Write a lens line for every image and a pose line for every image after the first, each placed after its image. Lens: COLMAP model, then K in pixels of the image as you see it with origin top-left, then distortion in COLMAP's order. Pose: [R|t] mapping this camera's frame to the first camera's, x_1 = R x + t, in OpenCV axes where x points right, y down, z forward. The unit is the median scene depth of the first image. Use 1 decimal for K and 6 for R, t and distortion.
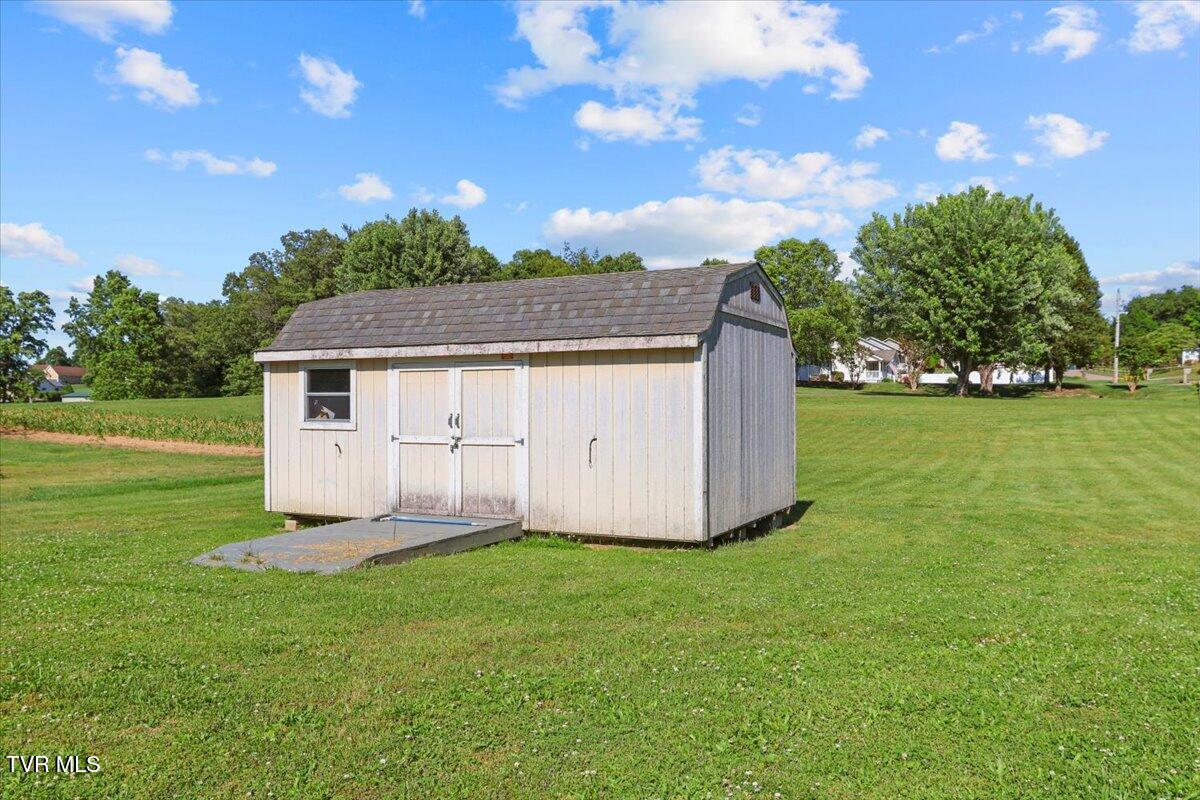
lens RADIAL K [[896.1, 0, 600.0], [0, 896.1, 400.0], [0, 0, 1]] dist [-0.007927, 0.007298]
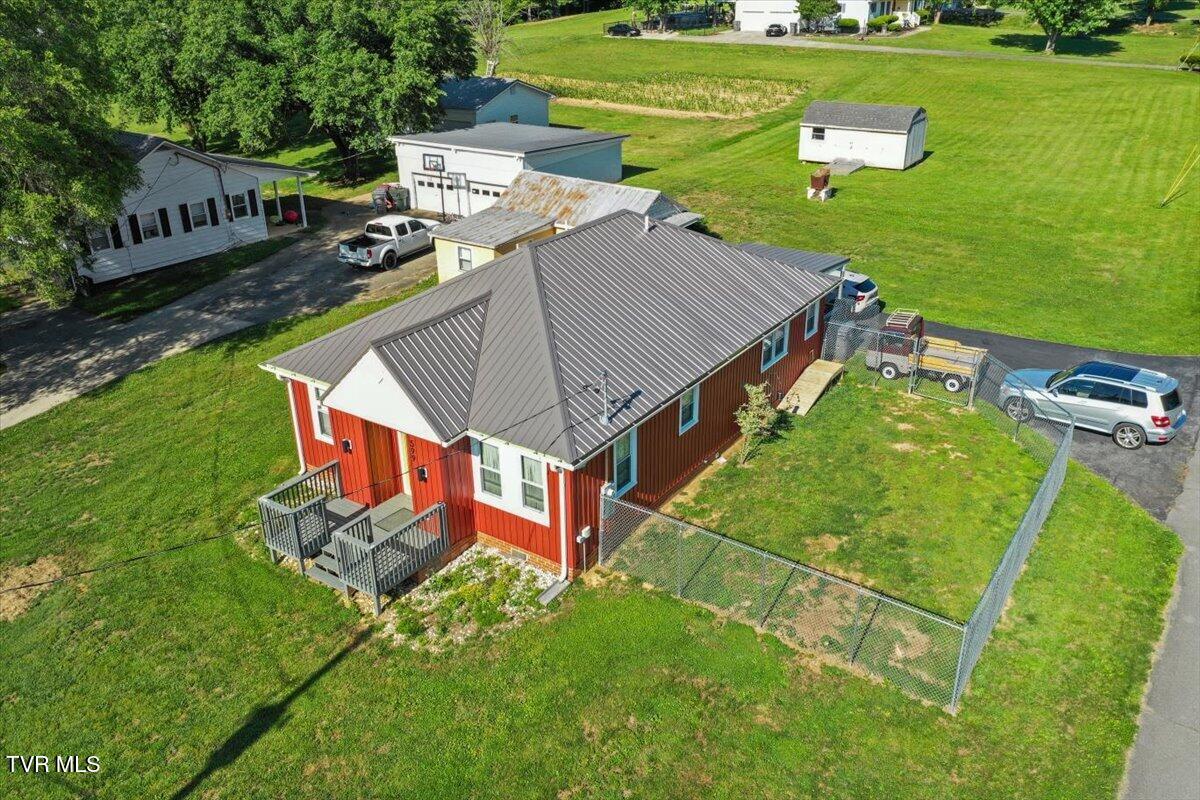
lens RADIAL K [[953.2, 0, 600.0], [0, 953.2, 400.0], [0, 0, 1]] dist [0.000608, 0.006035]
pose [[0.993652, 0.033005, -0.107546, -0.833723], [0.016280, 0.903742, 0.427769, -0.862996], [0.111312, -0.426804, 0.897467, -3.985612]]
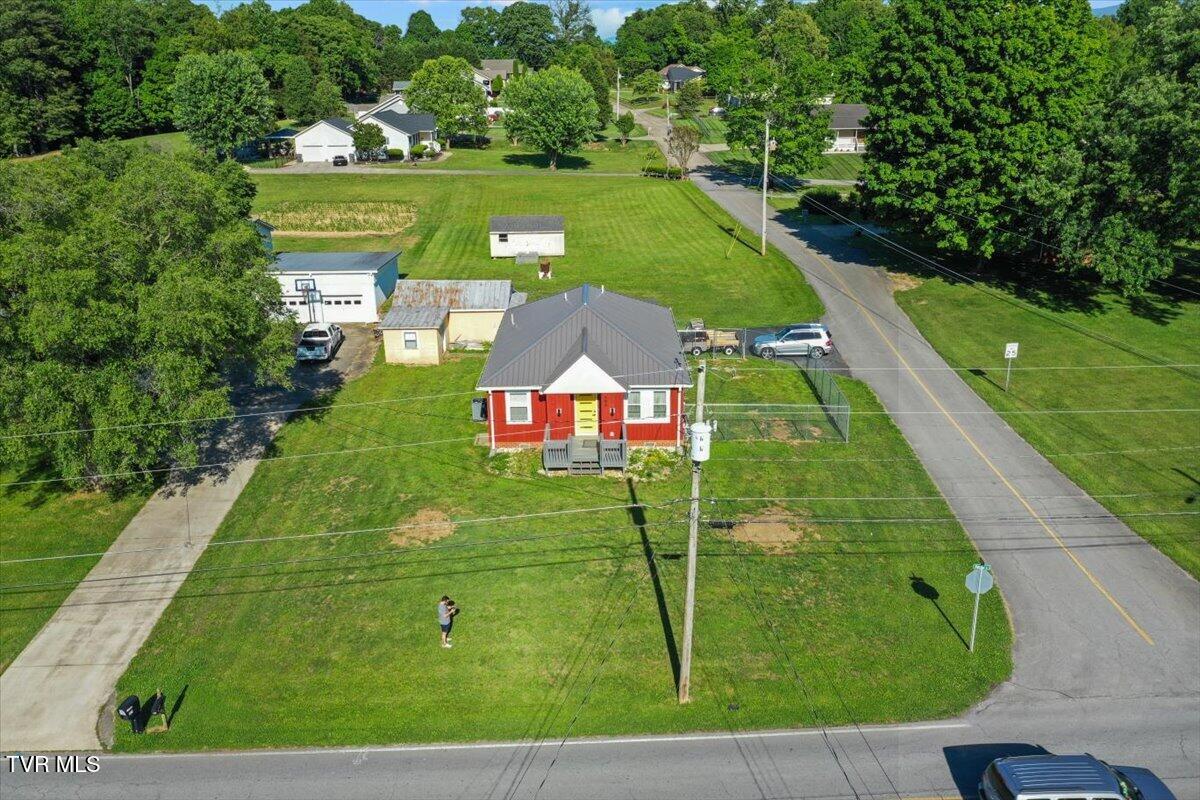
lens RADIAL K [[953.2, 0, 600.0], [0, 953.2, 400.0], [0, 0, 1]] dist [0.000608, 0.006035]
pose [[0.879585, -0.169166, 0.444649, -2.977403], [0.008167, 0.939876, 0.341418, -1.266724], [-0.475671, -0.296675, 0.828083, -5.454724]]
